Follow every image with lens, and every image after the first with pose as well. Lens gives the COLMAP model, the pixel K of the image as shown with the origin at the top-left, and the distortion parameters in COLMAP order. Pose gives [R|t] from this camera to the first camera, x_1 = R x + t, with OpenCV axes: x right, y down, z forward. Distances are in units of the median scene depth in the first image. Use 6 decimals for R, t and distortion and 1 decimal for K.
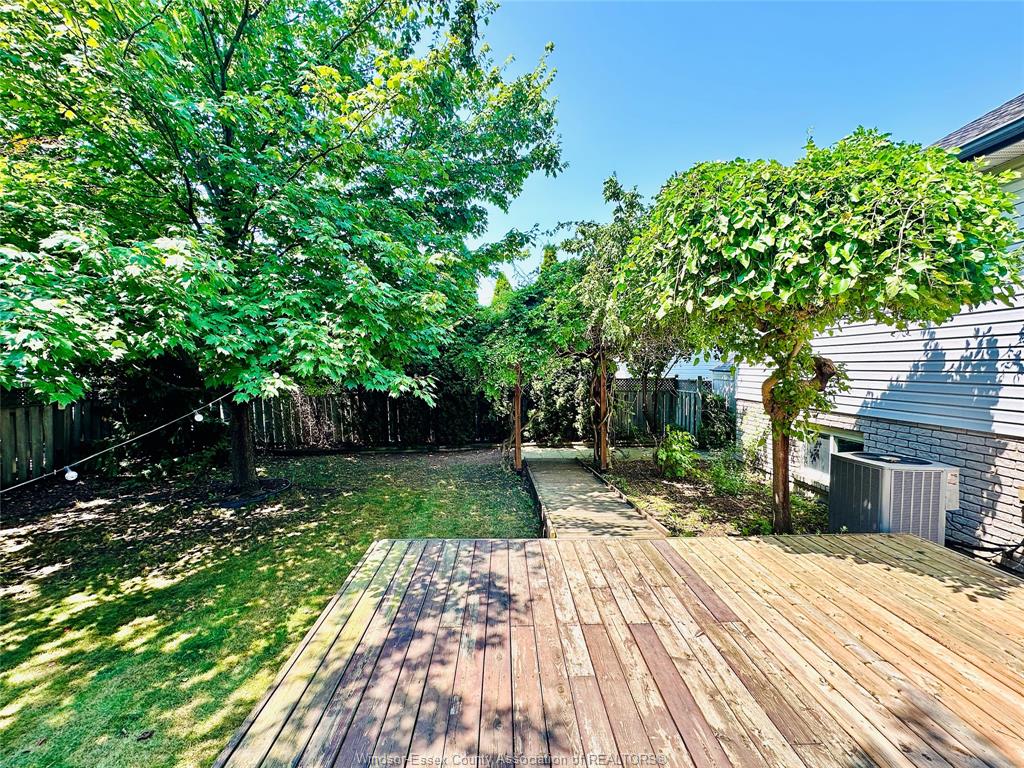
lens RADIAL K [[406.9, 0, 512.0], [0, 406.9, 384.0], [0, 0, 1]] dist [0.001955, 0.000325]
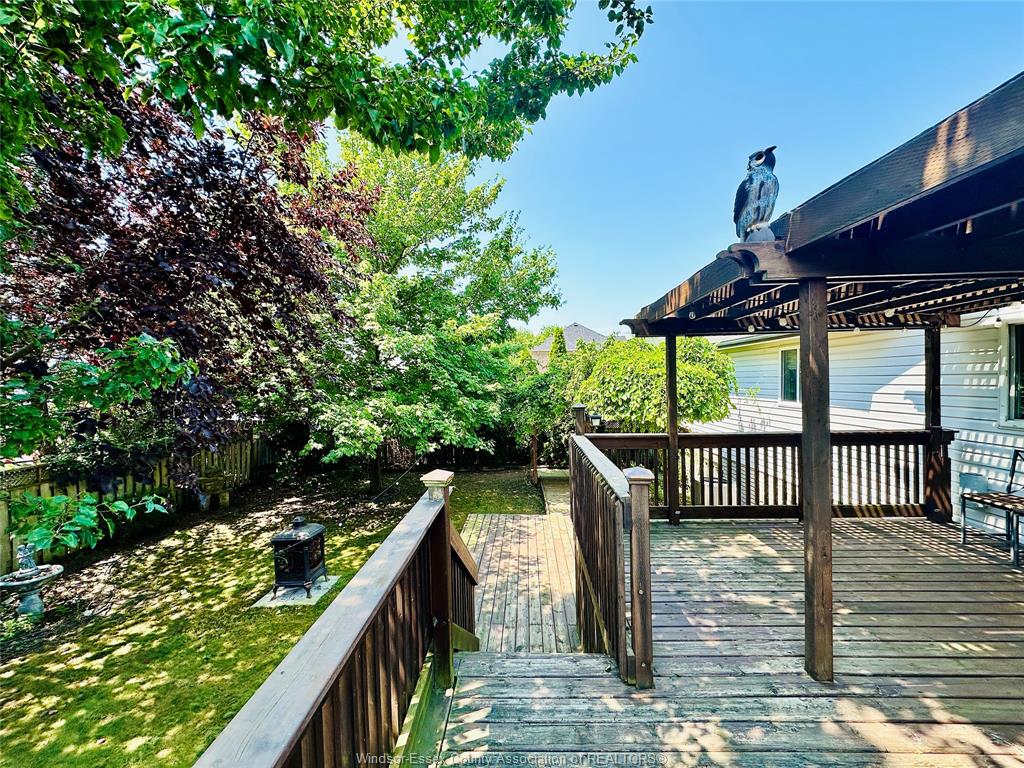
lens RADIAL K [[415.7, 0, 512.0], [0, 415.7, 384.0], [0, 0, 1]] dist [-0.000534, 0.000047]
pose [[0.998341, -0.000486, -0.057574, 0.023926], [-0.001105, 0.999618, -0.027606, -0.176770], [0.057565, 0.027624, 0.997959, -0.838823]]
